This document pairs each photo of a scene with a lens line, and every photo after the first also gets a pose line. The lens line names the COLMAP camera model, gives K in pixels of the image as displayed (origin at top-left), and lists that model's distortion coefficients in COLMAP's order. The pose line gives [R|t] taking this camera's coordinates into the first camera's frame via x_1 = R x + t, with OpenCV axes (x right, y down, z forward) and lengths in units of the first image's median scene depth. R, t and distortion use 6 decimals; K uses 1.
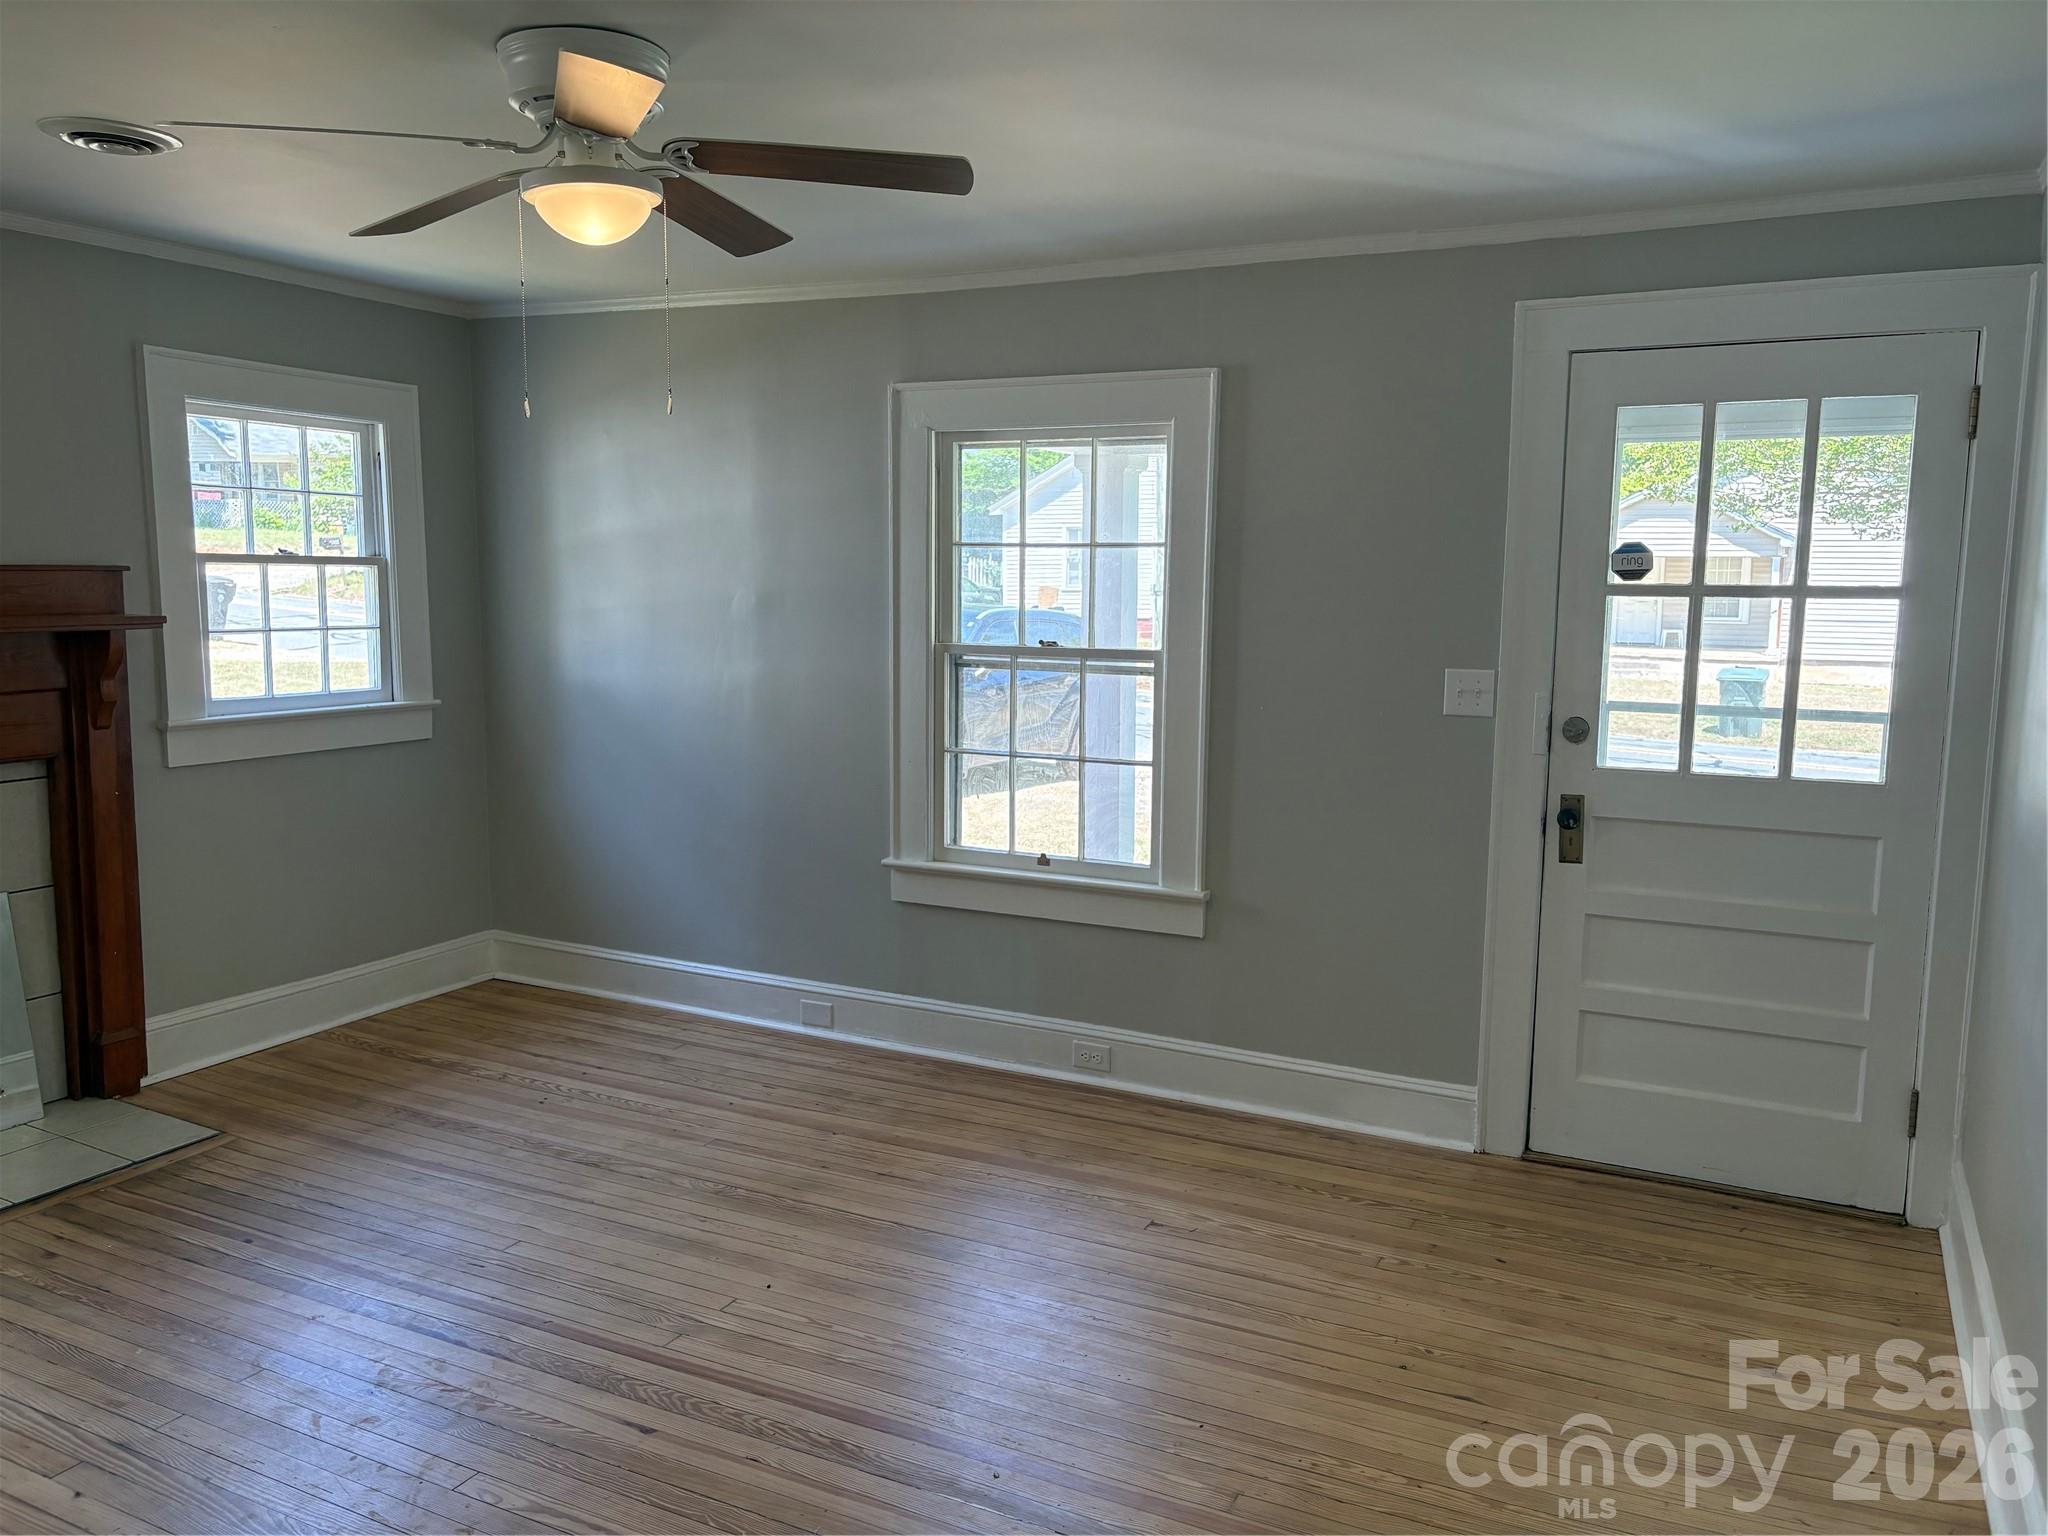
lens RADIAL K [[1552.0, 0, 1024.0], [0, 1552.0, 768.0], [0, 0, 1]] dist [0.052474, 0.000965]
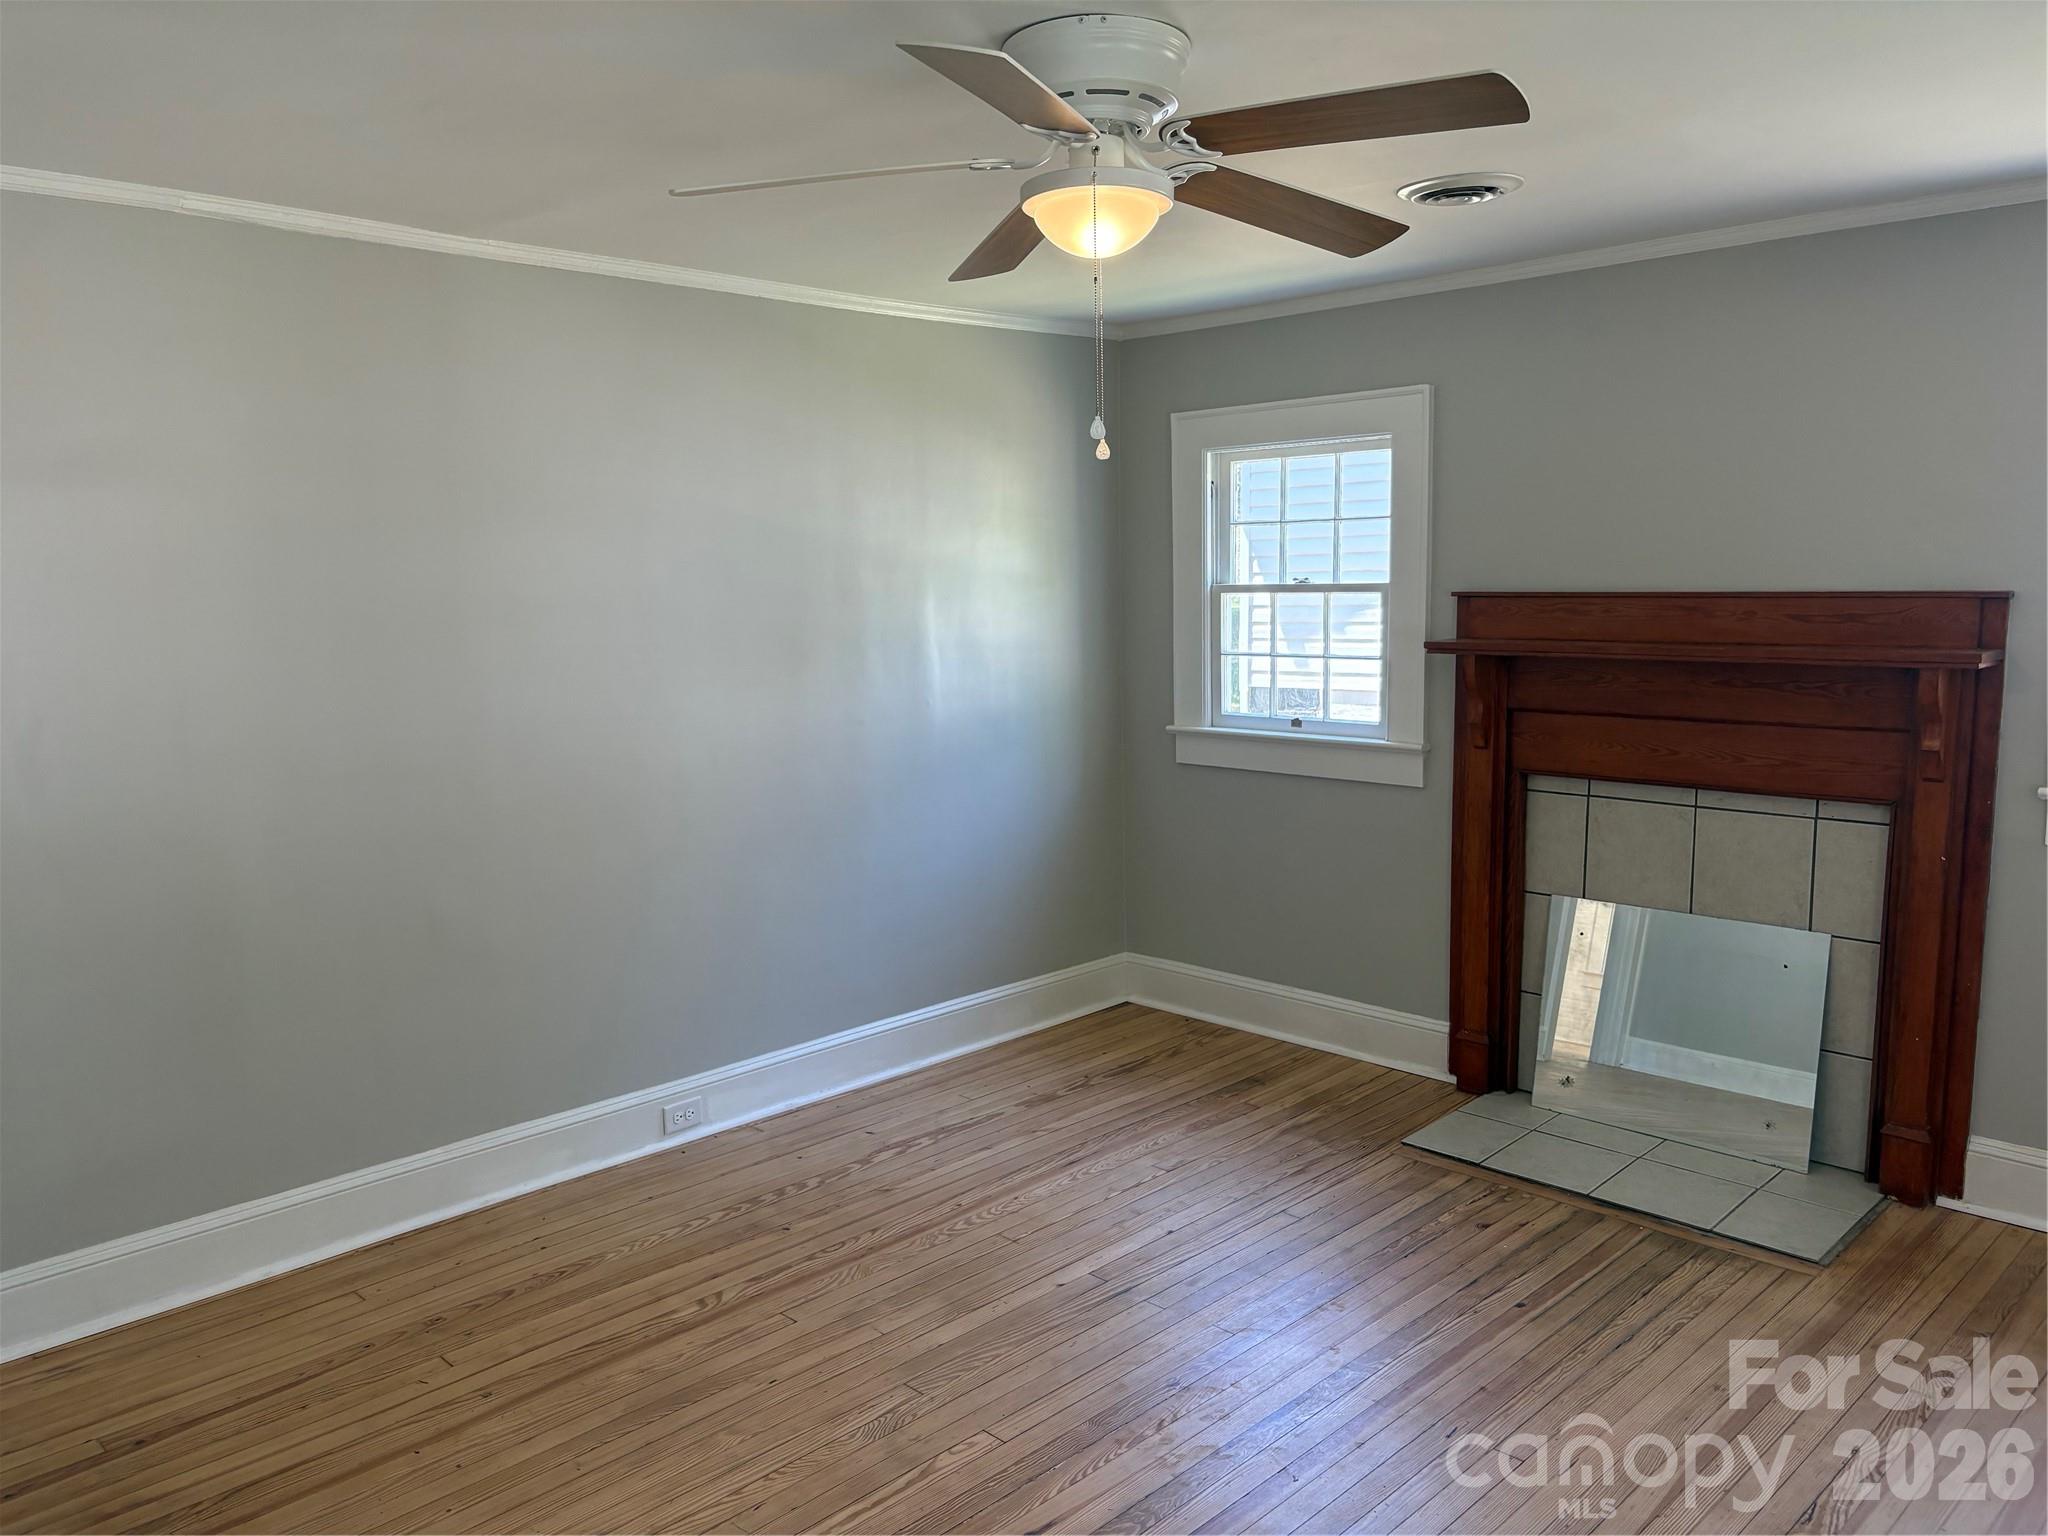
lens RADIAL K [[1552.0, 0, 1024.0], [0, 1552.0, 768.0], [0, 0, 1]] dist [0.052474, 0.000965]
pose [[-0.305480, 0.098826, -0.947056, 0.509191], [-0.115153, 0.983466, 0.139769, -0.125984], [0.945210, 0.151753, -0.289049, 1.045733]]
